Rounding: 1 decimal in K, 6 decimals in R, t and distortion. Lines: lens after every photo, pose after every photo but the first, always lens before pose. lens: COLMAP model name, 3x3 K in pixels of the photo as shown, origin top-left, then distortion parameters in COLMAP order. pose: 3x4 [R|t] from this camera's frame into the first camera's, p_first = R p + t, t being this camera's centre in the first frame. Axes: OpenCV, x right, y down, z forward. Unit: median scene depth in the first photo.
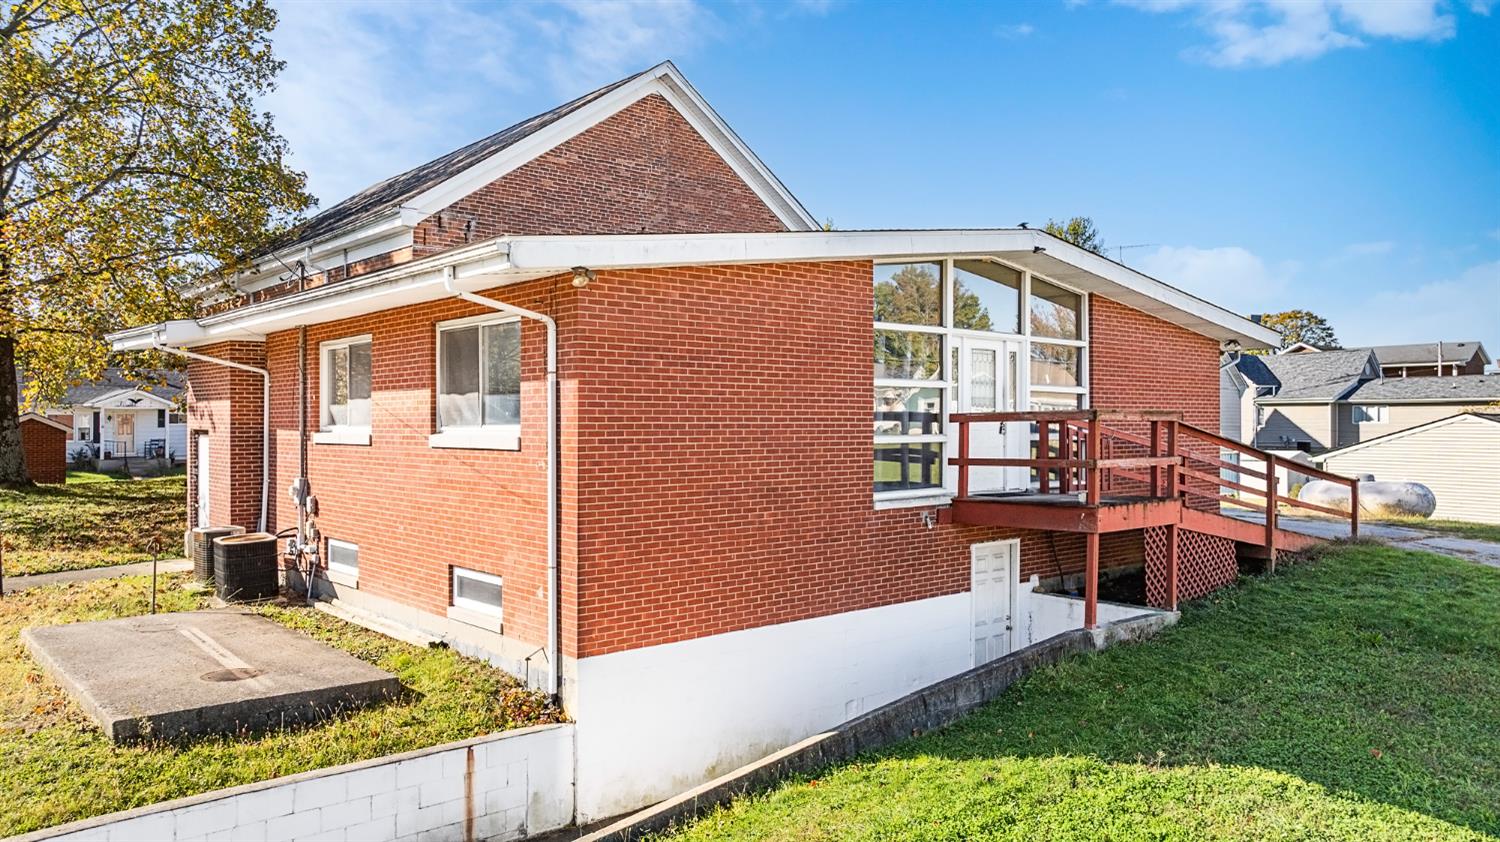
lens RADIAL K [[1092.5, 0, 723.4], [0, 1092.5, 416.7], [0, 0, 1]] dist [-0.023494, 0.005844]
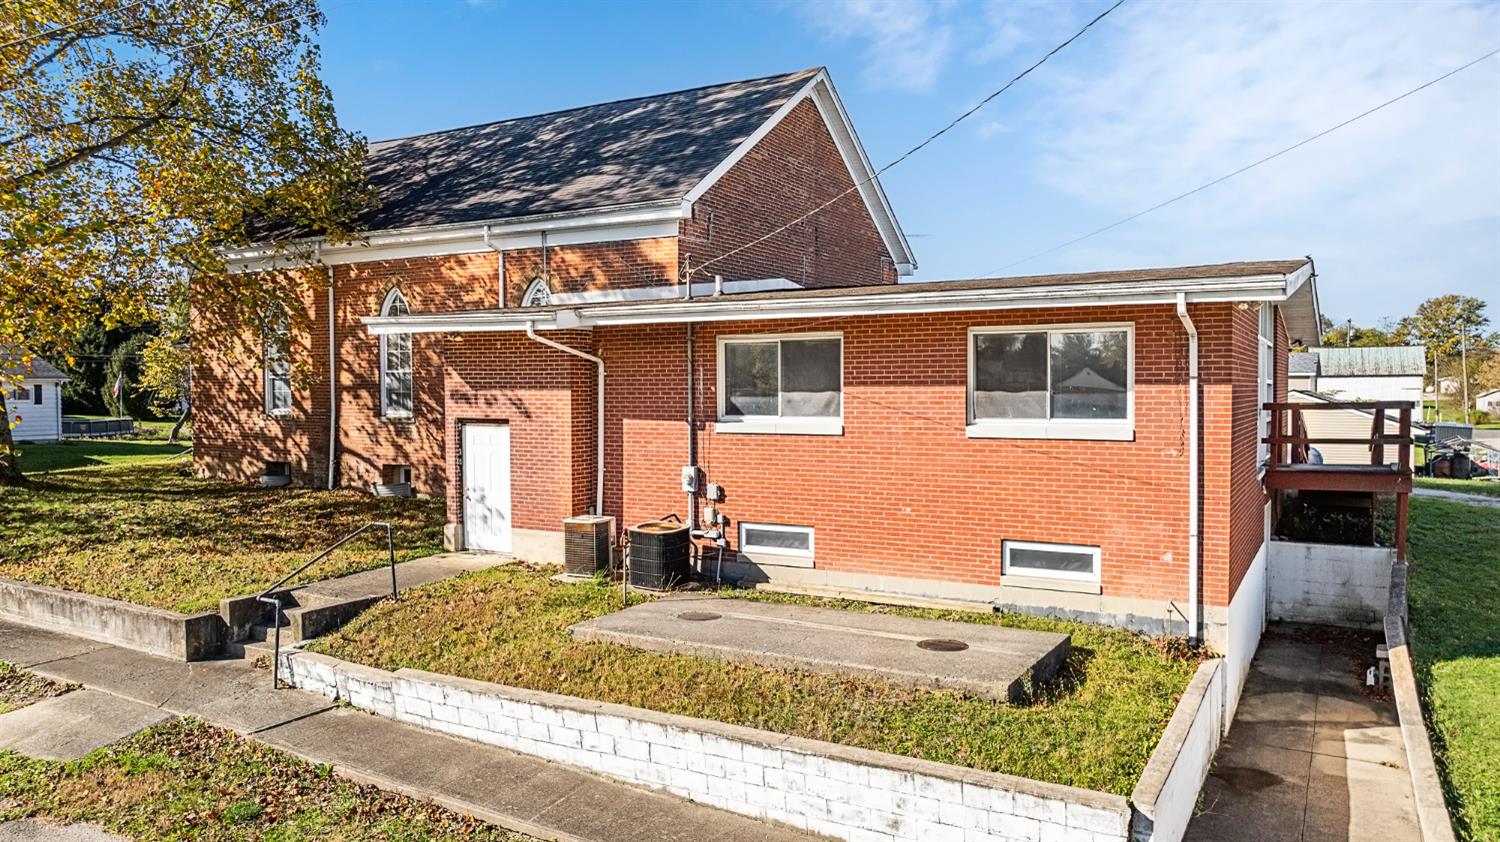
lens RADIAL K [[1092.5, 0, 756.1], [0, 1092.5, 426.5], [0, 0, 1]] dist [-0.023494, 0.005844]
pose [[0.941445, -0.012642, 0.336931, -0.819680], [0.000049, 0.999302, 0.037357, -0.024468], [-0.337168, -0.035153, 0.940788, 0.009416]]
